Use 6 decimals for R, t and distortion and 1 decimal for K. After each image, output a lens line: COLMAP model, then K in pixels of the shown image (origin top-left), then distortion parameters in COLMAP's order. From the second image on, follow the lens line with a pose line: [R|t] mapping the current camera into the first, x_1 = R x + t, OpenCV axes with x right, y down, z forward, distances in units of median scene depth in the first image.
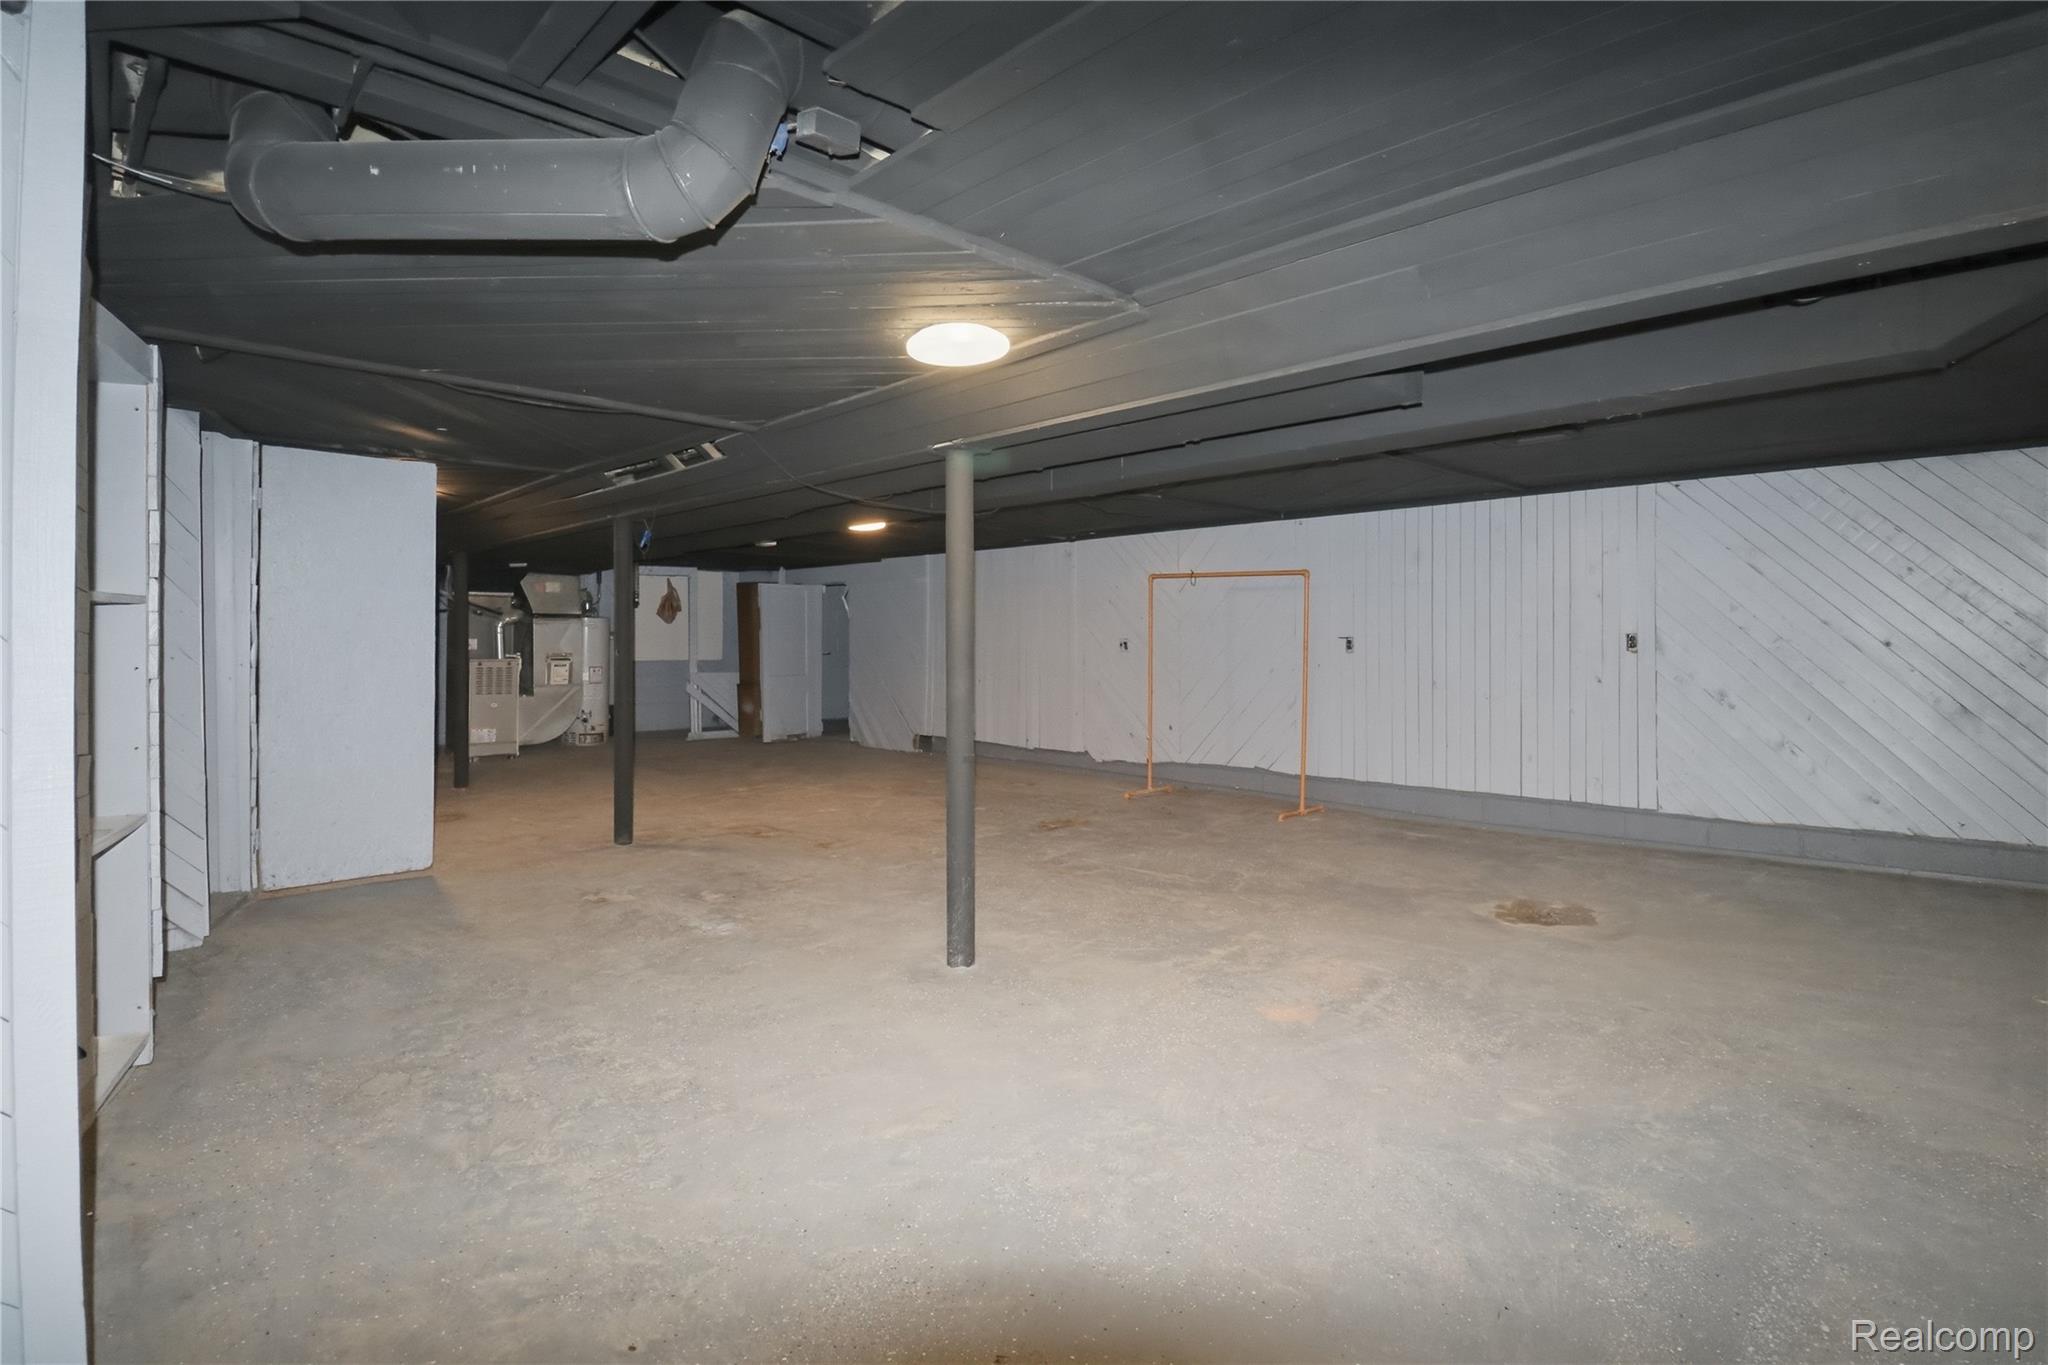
lens RADIAL K [[969.2, 0, 1024.0], [0, 969.2, 682.5], [0, 0, 1]] dist [0.000510, -0.015171]
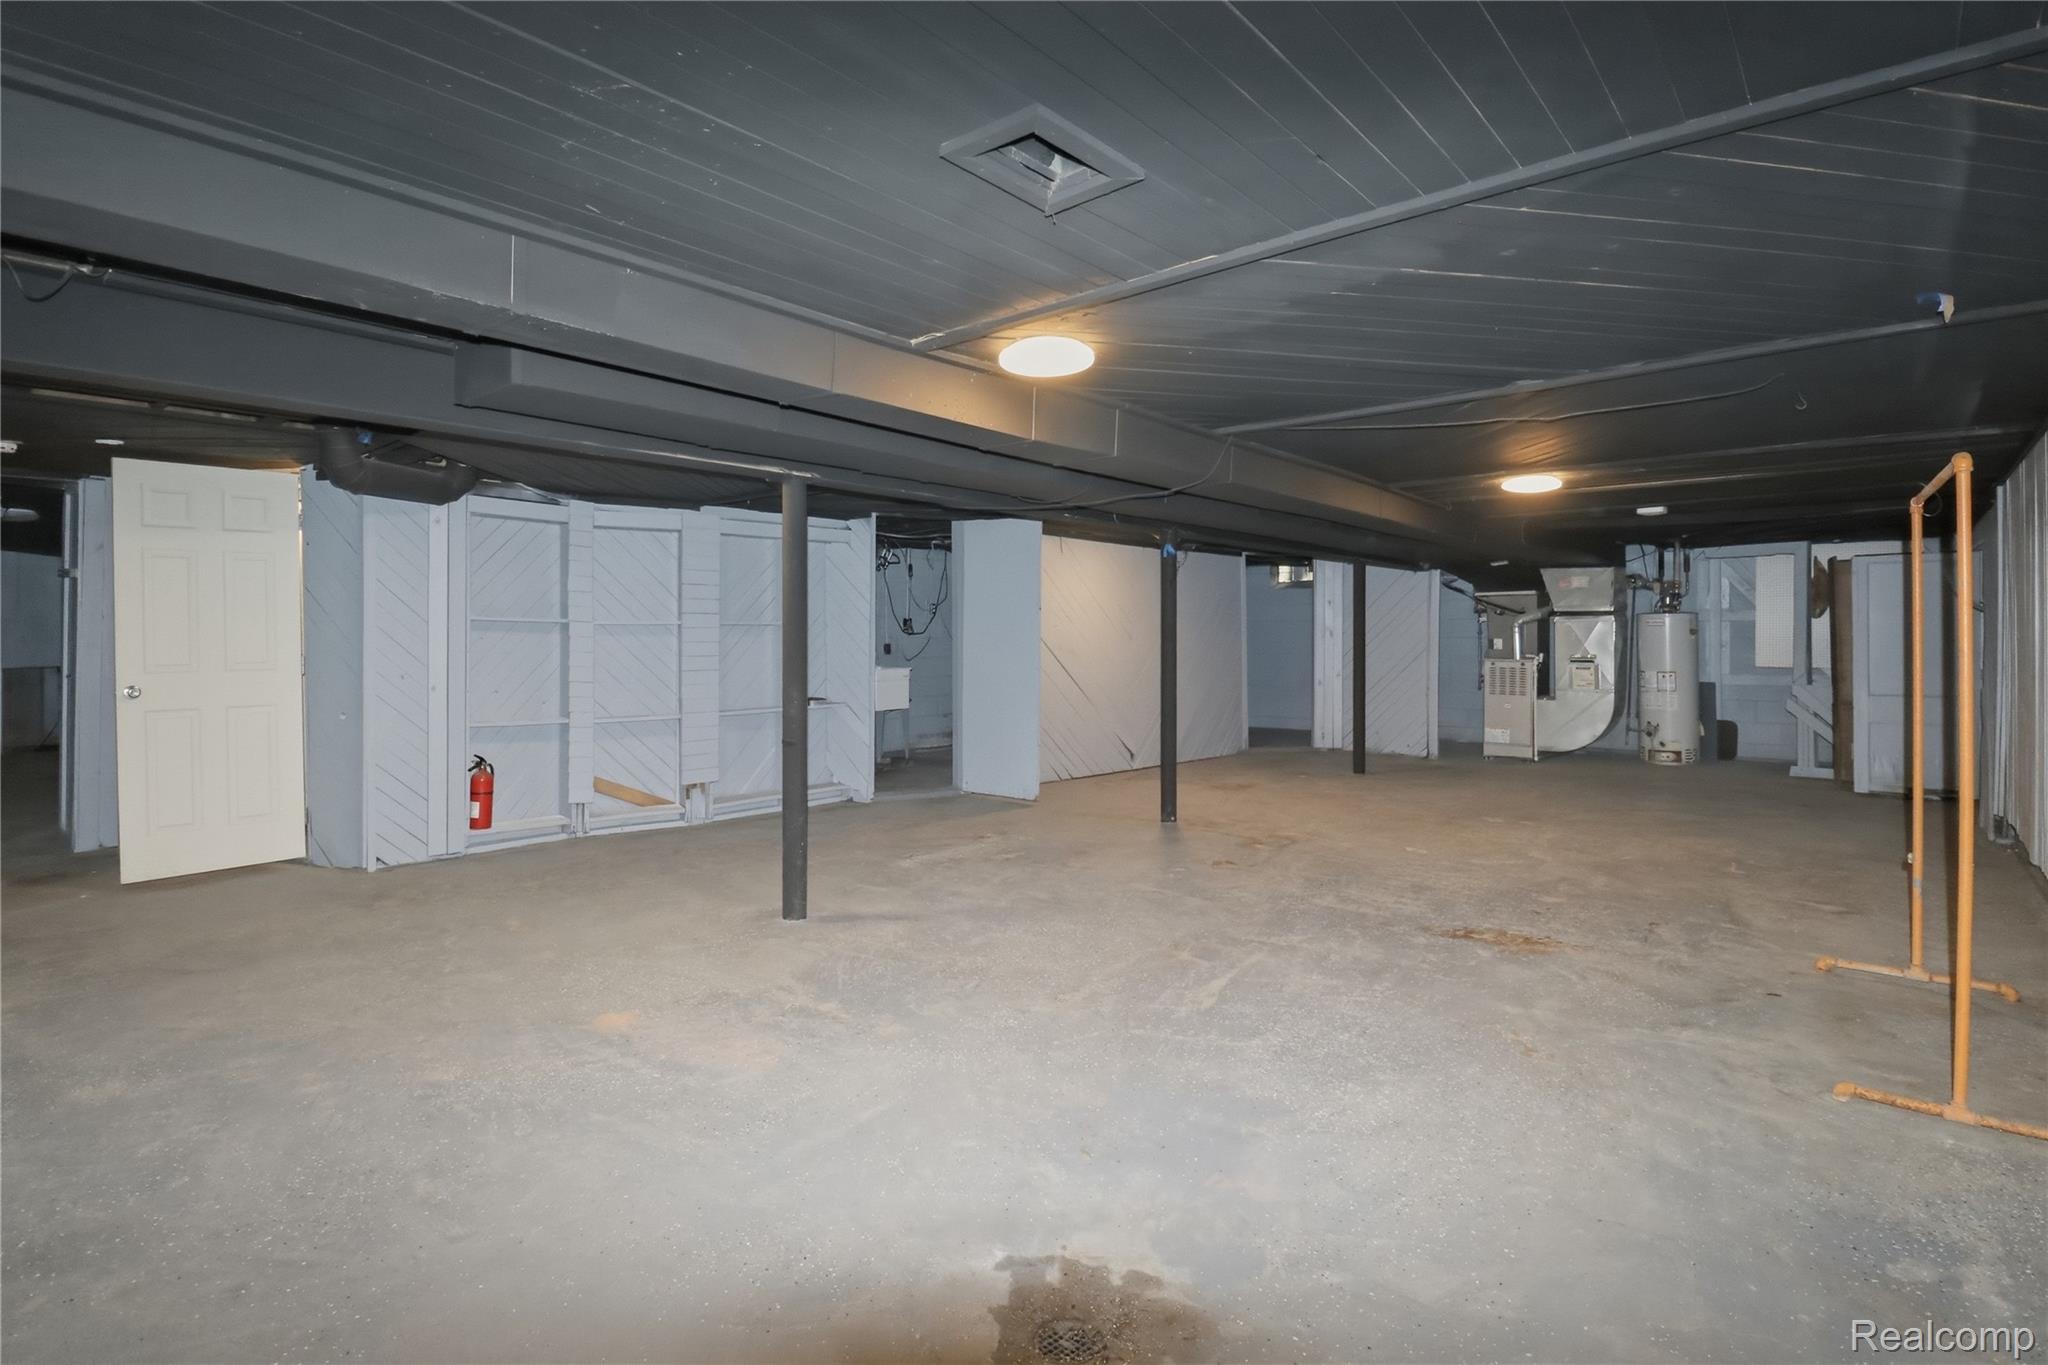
lens RADIAL K [[989.5, 0, 1012.8], [0, 989.5, 642.2], [0, 0, 1]] dist [0.002919, -0.014792]
pose [[0.109514, 0.004390, -0.993976, 0.400270], [-0.044575, 0.999006, -0.000498, -0.018473], [0.992985, 0.044361, 0.109601, 0.388340]]
